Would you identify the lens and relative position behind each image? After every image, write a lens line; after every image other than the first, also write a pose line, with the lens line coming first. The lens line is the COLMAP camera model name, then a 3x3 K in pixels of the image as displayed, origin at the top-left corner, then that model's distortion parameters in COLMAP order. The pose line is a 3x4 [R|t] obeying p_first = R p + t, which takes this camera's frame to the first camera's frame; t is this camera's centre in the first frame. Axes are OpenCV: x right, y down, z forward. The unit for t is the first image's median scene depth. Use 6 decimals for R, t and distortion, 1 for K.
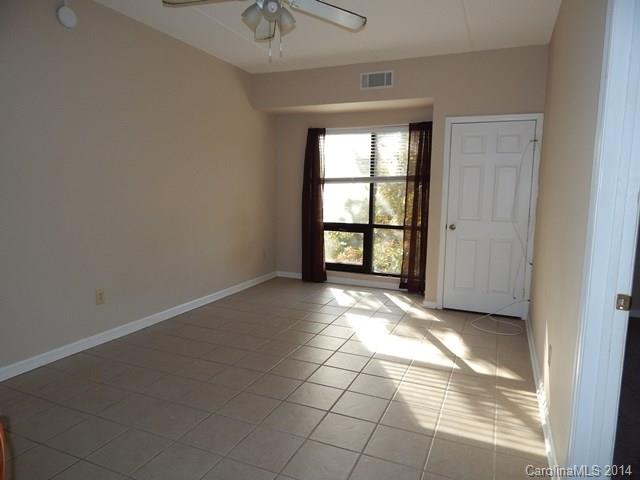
lens RADIAL K [[416.6, 0, 320.0], [0, 416.6, 240.0], [0, 0, 1]] dist [0.008025, 0.002580]
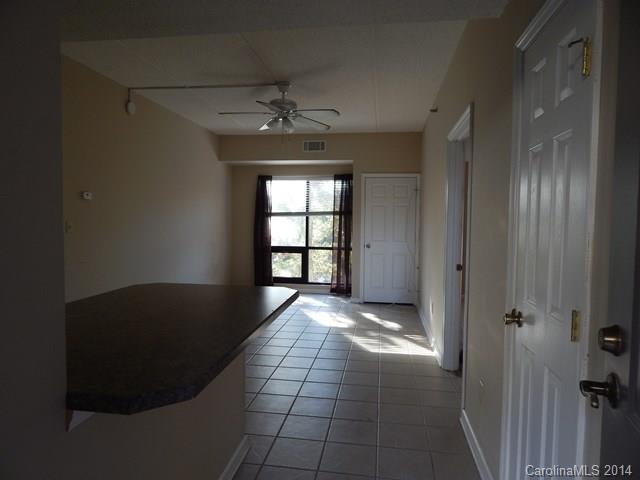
lens RADIAL K [[416.6, 0, 320.0], [0, 416.6, 240.0], [0, 0, 1]] dist [0.008025, 0.002580]
pose [[0.964421, -0.018125, 0.263749, -0.212555], [0.036660, 0.997177, -0.065522, 0.034073], [-0.261816, 0.072860, 0.962364, -0.340826]]
